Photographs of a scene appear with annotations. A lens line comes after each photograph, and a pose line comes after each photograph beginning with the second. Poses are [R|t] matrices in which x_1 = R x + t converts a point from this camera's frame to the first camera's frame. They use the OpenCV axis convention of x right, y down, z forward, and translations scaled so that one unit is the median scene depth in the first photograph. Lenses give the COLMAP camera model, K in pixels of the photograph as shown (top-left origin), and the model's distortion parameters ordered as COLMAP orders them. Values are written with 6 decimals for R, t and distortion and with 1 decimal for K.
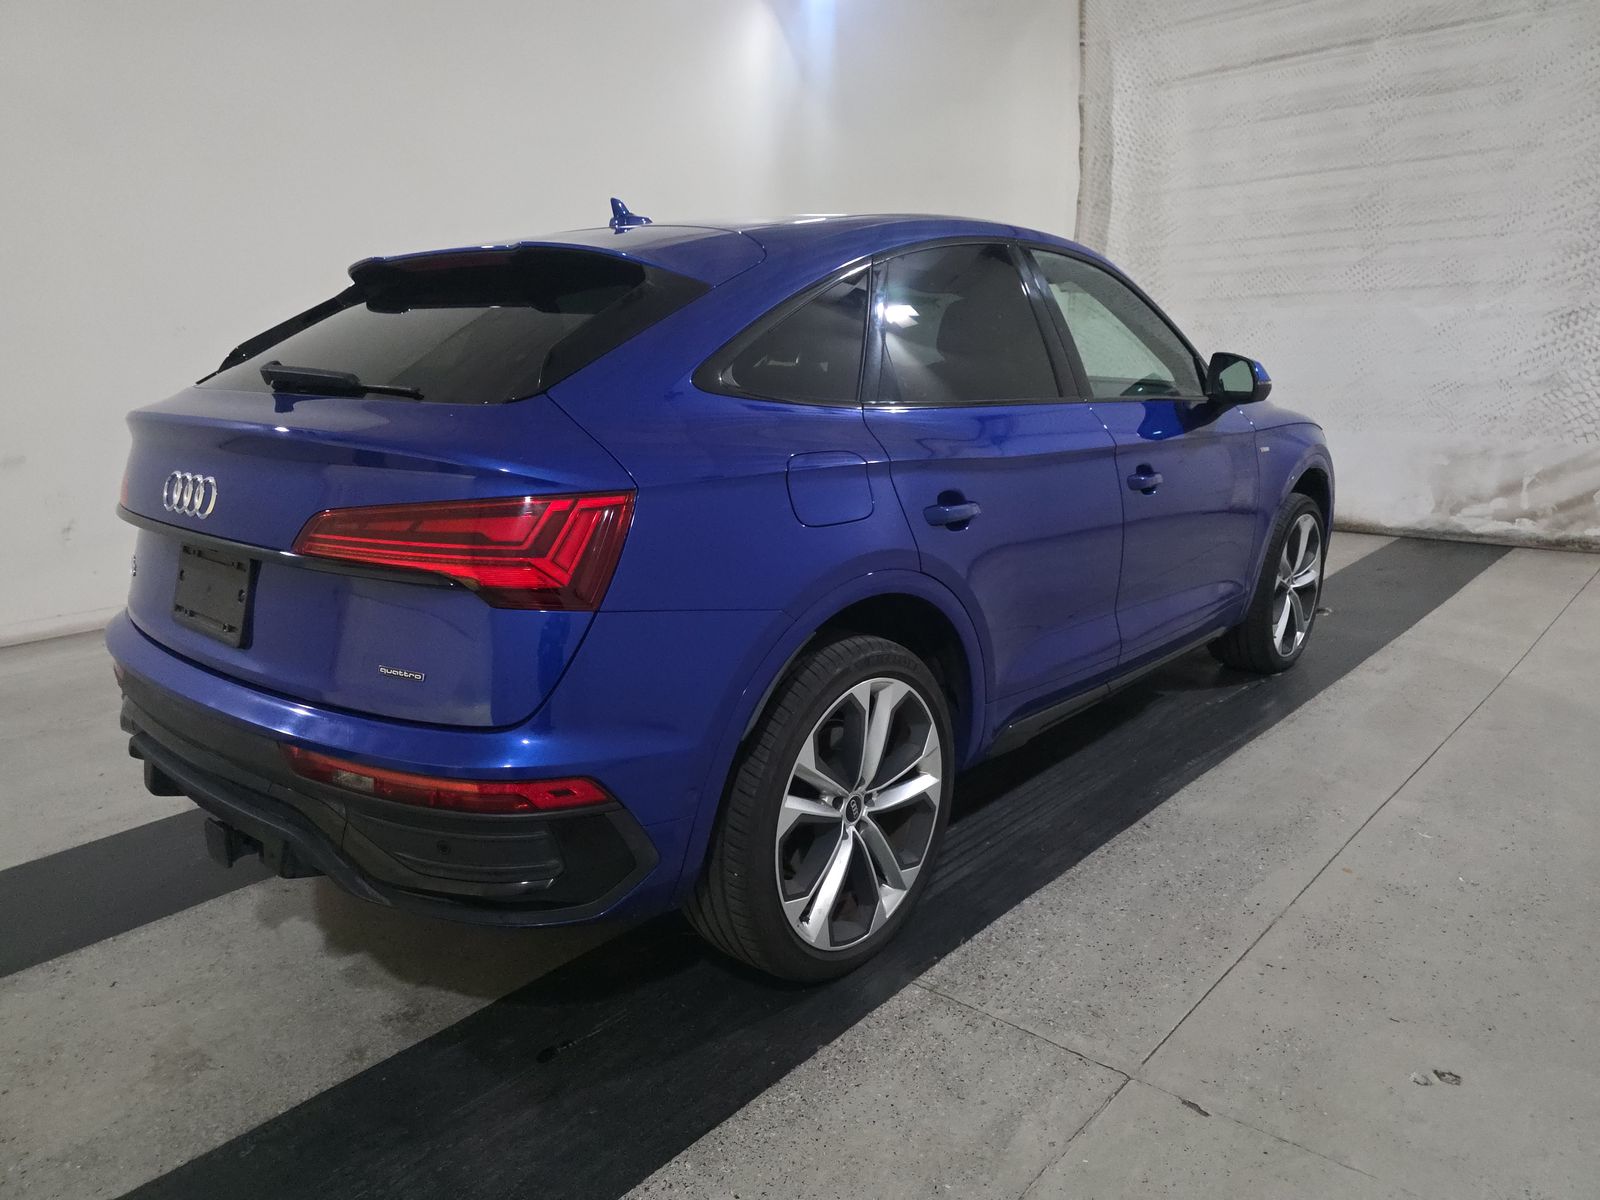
lens RADIAL K [[1068.8, 0, 804.3], [0, 1068.8, 590.3], [0, 0, 1]] dist [0.026352, -0.018236]
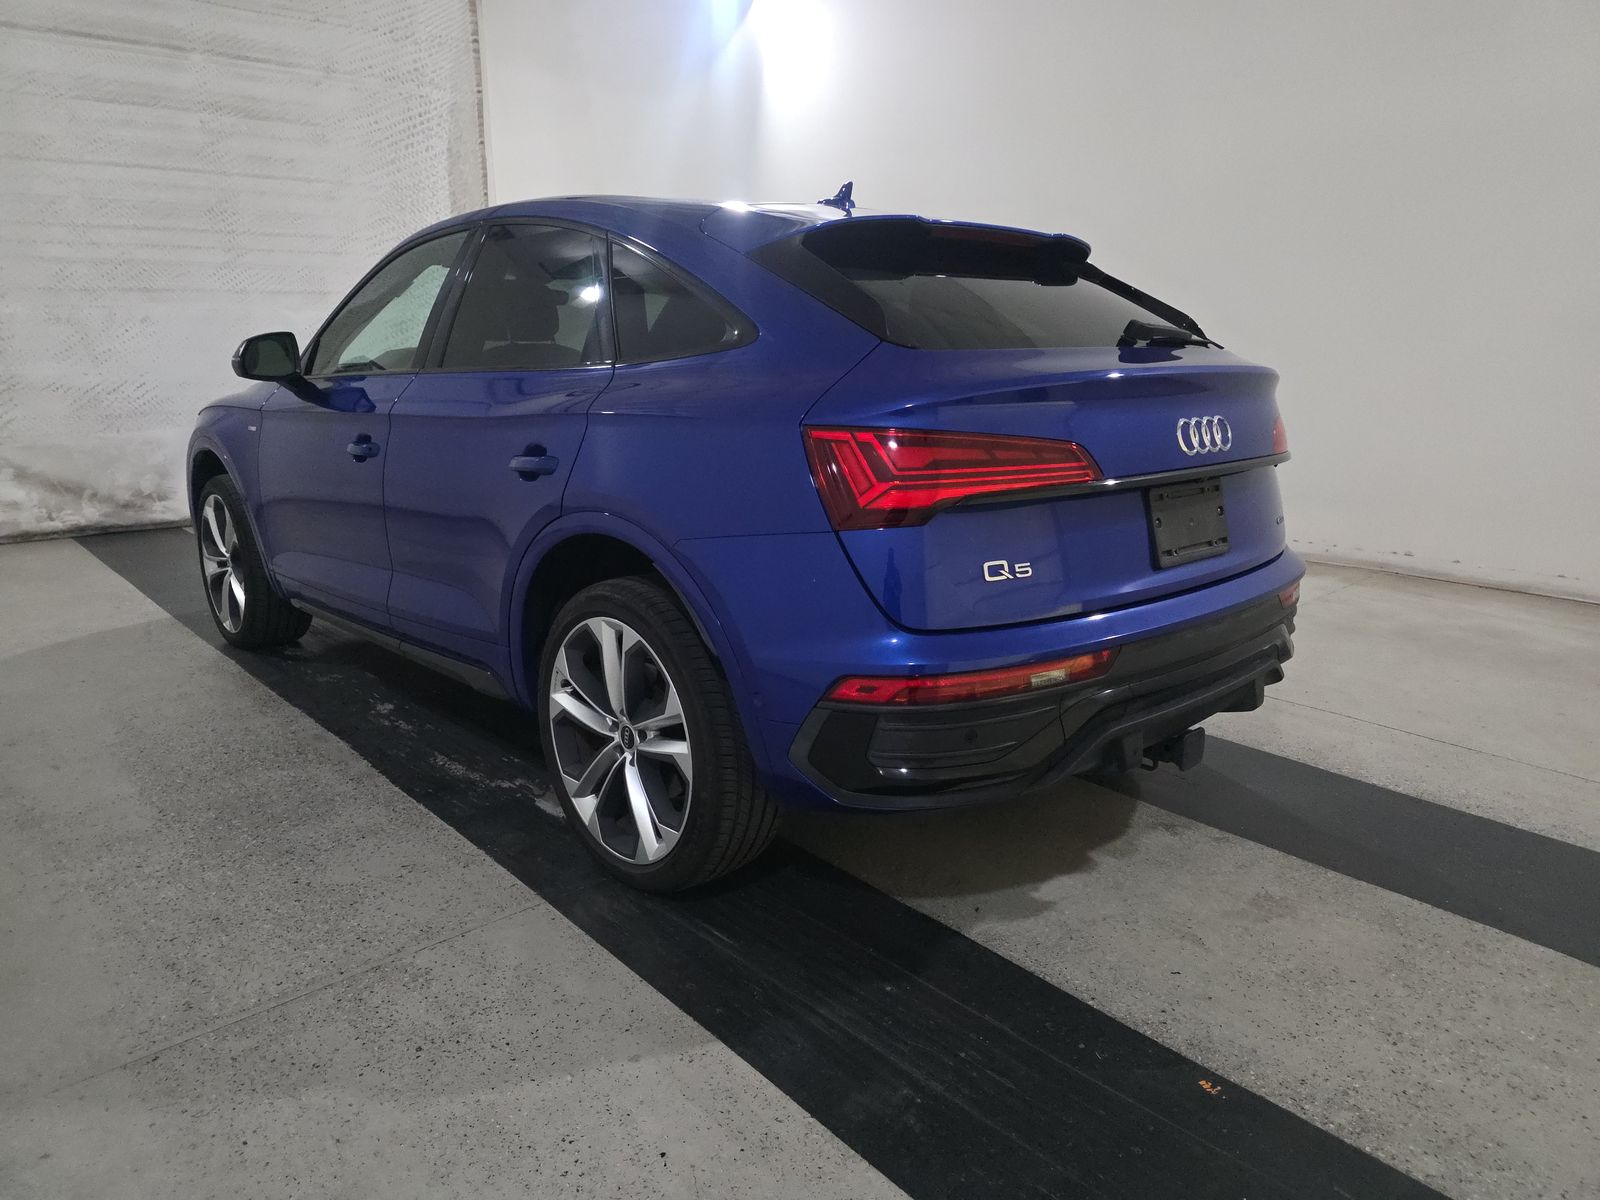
lens RADIAL K [[1068.8, 0, 769.4], [0, 1068.8, 588.1], [0, 0, 1]] dist [0.026352, -0.018236]
pose [[0.129484, -0.207099, 0.969713, -0.491374], [0.222060, 0.959164, 0.175194, -0.065437], [-0.966397, 0.192650, 0.170185, 0.358397]]
